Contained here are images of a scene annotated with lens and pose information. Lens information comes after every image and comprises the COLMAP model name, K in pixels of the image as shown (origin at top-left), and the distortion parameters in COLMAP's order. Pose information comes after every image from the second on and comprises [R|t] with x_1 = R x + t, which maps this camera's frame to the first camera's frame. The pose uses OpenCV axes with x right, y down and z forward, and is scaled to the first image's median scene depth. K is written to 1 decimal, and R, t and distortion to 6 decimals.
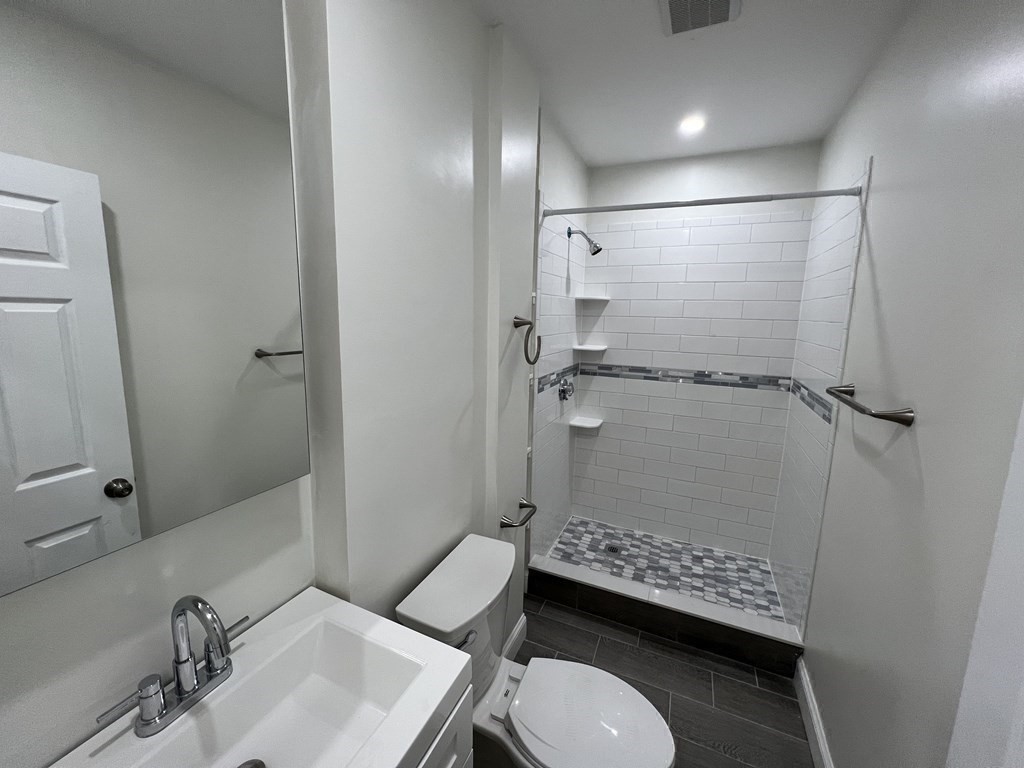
lens RADIAL K [[408.5, 0, 512.3], [0, 408.5, 379.4], [0, 0, 1]] dist [-0.002921, 0.000929]
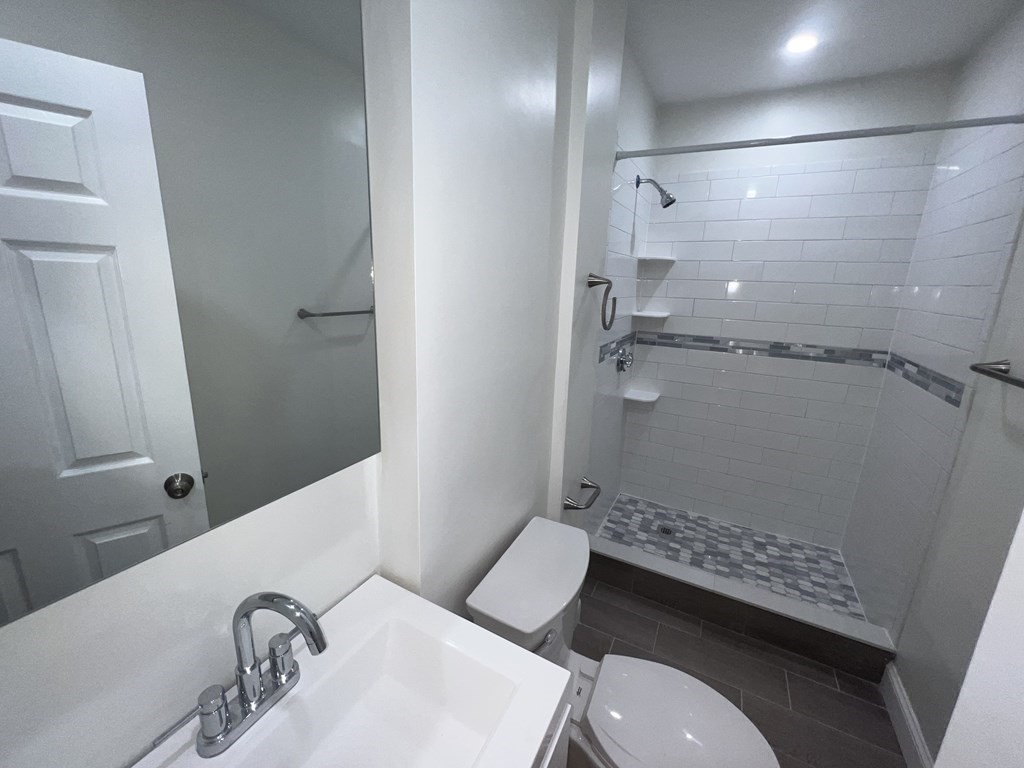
lens RADIAL K [[408.5, 0, 509.7], [0, 408.5, 380.3], [0, 0, 1]] dist [-0.002921, 0.000929]
pose [[0.997845, 0.025111, -0.060617, -0.075662], [-0.020271, 0.996655, 0.079172, 0.003932], [0.062402, -0.077773, 0.995016, 0.079056]]
